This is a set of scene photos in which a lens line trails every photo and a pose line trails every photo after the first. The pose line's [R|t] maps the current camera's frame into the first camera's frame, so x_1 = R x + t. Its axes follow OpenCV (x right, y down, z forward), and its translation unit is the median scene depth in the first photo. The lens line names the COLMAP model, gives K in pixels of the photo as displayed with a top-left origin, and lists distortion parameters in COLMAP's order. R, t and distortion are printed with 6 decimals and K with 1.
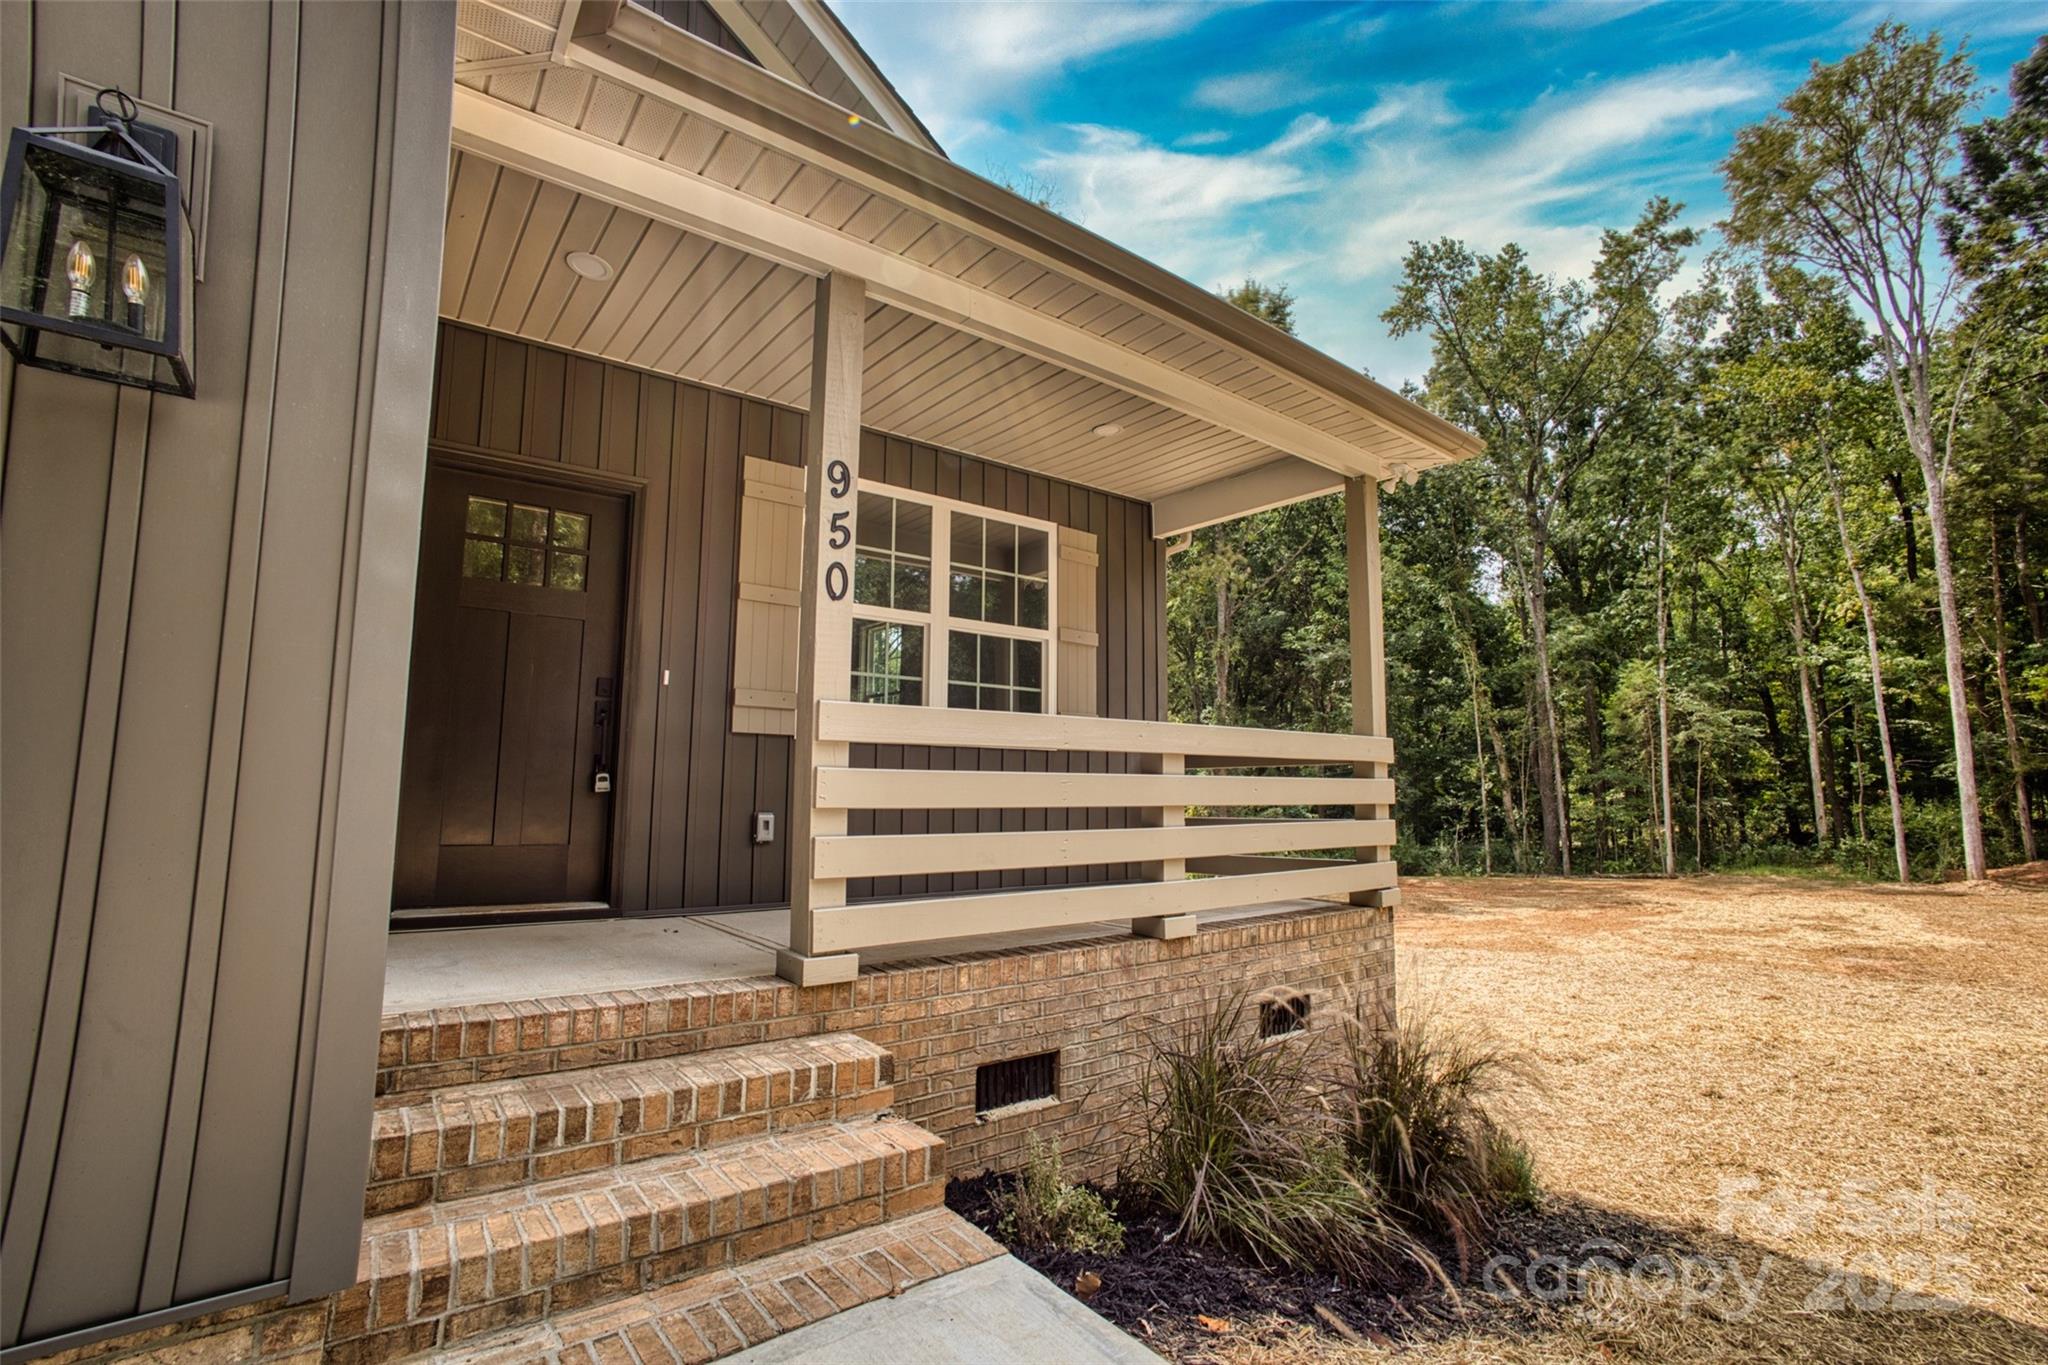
lens RADIAL K [[966.9, 0, 1013.8], [0, 966.9, 667.3], [0, 0, 1]] dist [-0.129051, 0.066720]
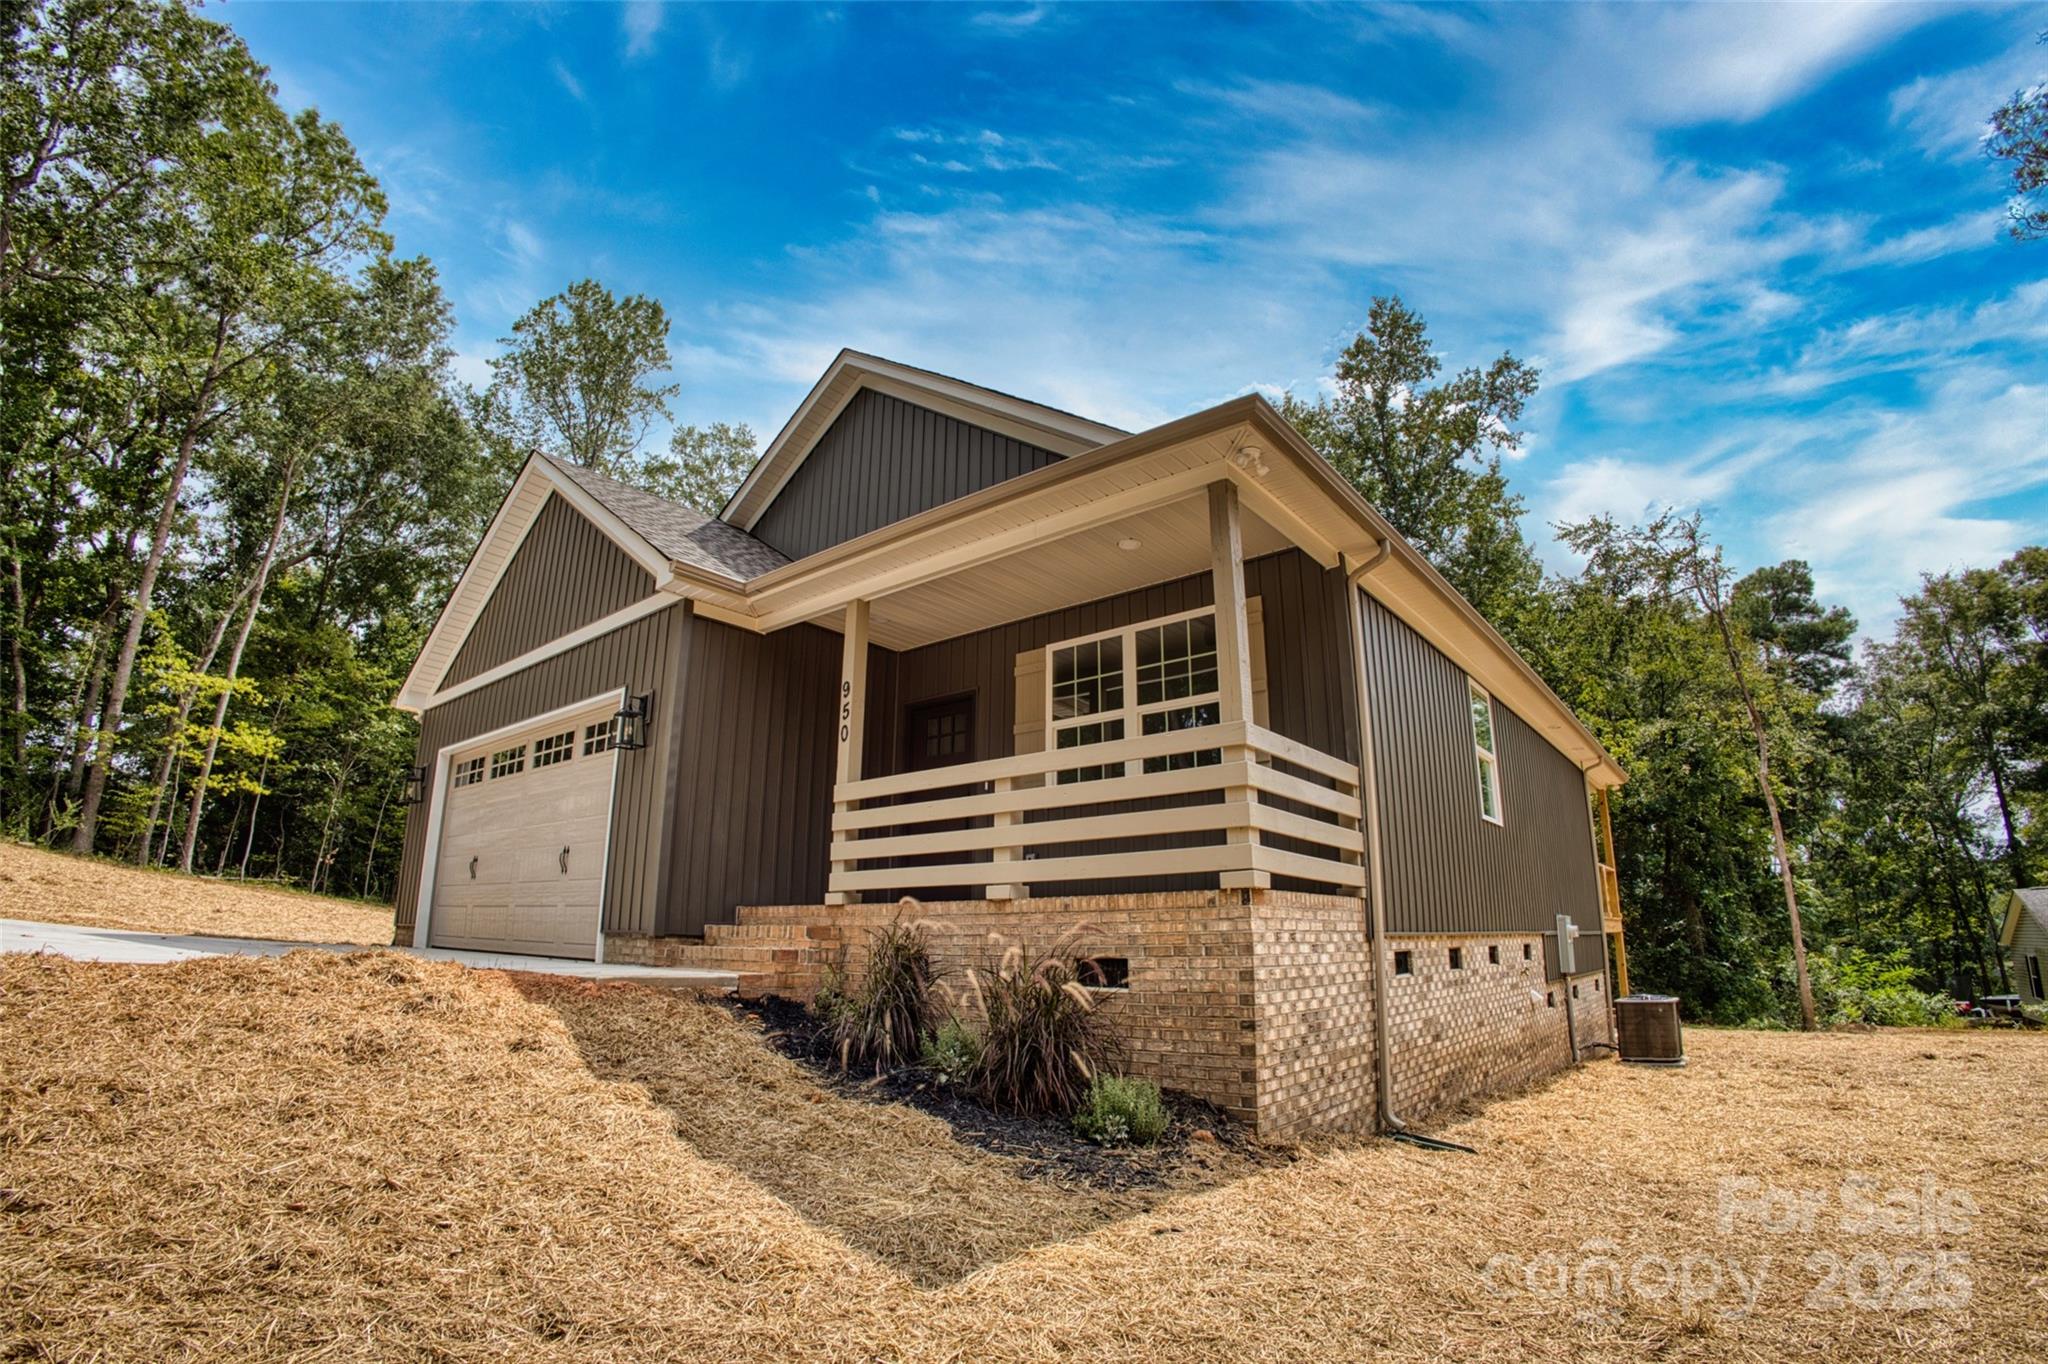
lens RADIAL K [[971.0, 0, 1033.2], [0, 971.0, 685.3], [0, 0, 1]] dist [-0.124188, 0.033596]
pose [[0.245180, -0.258100, -0.934490, 0.251600], [0.130017, 0.963957, -0.232127, 0.046735], [0.960720, -0.064587, 0.269901, 0.096512]]
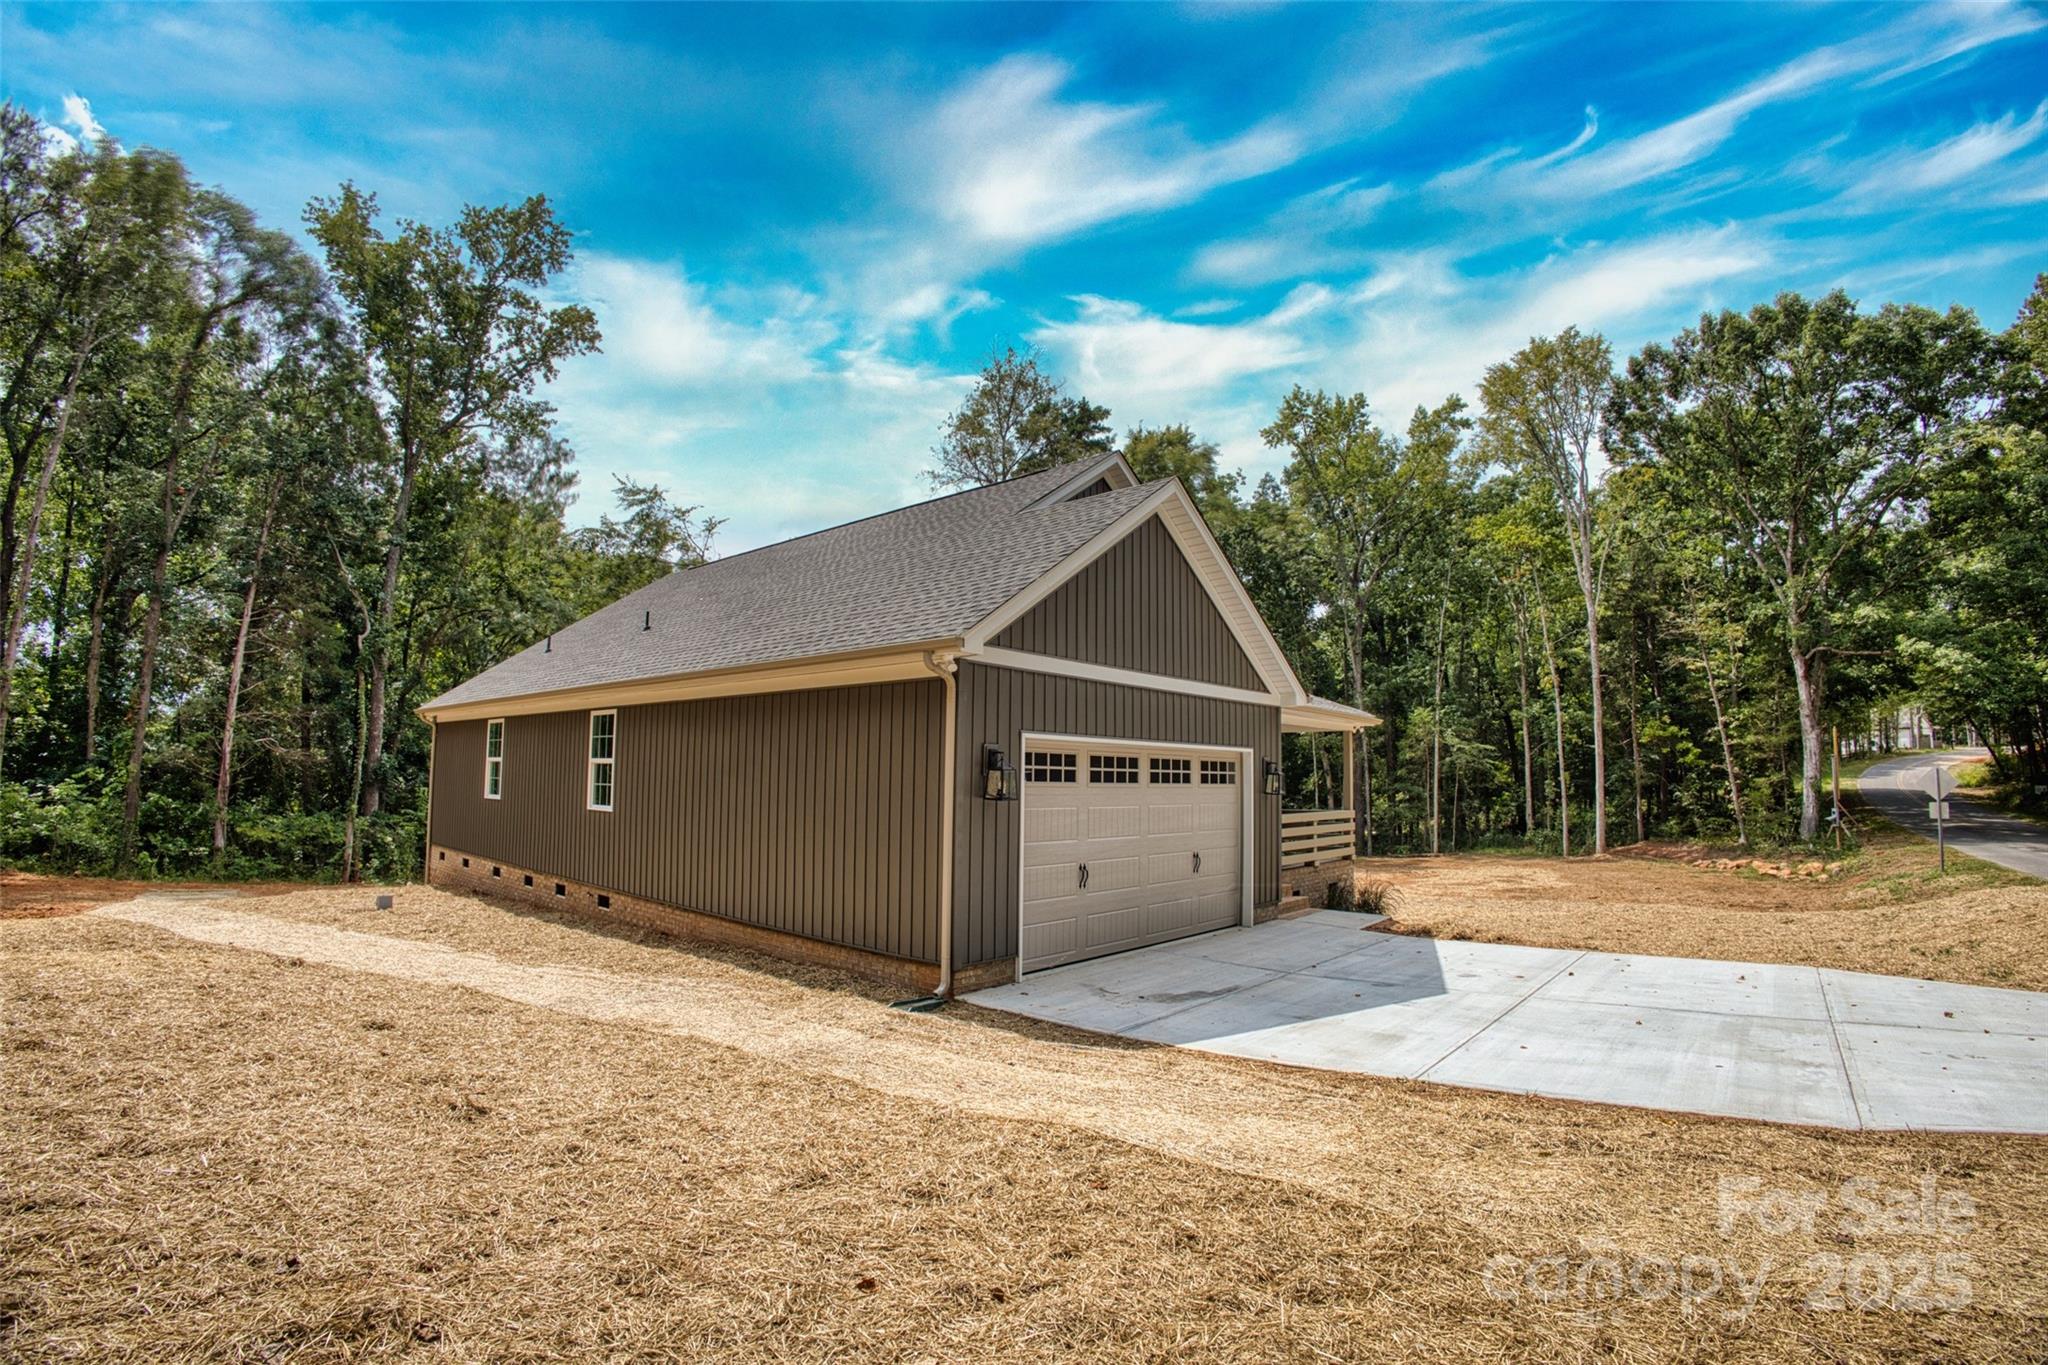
lens RADIAL K [[971.0, 0, 1033.2], [0, 971.0, 685.8], [0, 0, 1]] dist [-0.124188, 0.033596]
pose [[0.977998, 0.027073, 0.206851, -0.262818], [-0.034908, 0.998801, 0.034321, -0.081452], [-0.205674, -0.040786, 0.977770, -0.379094]]
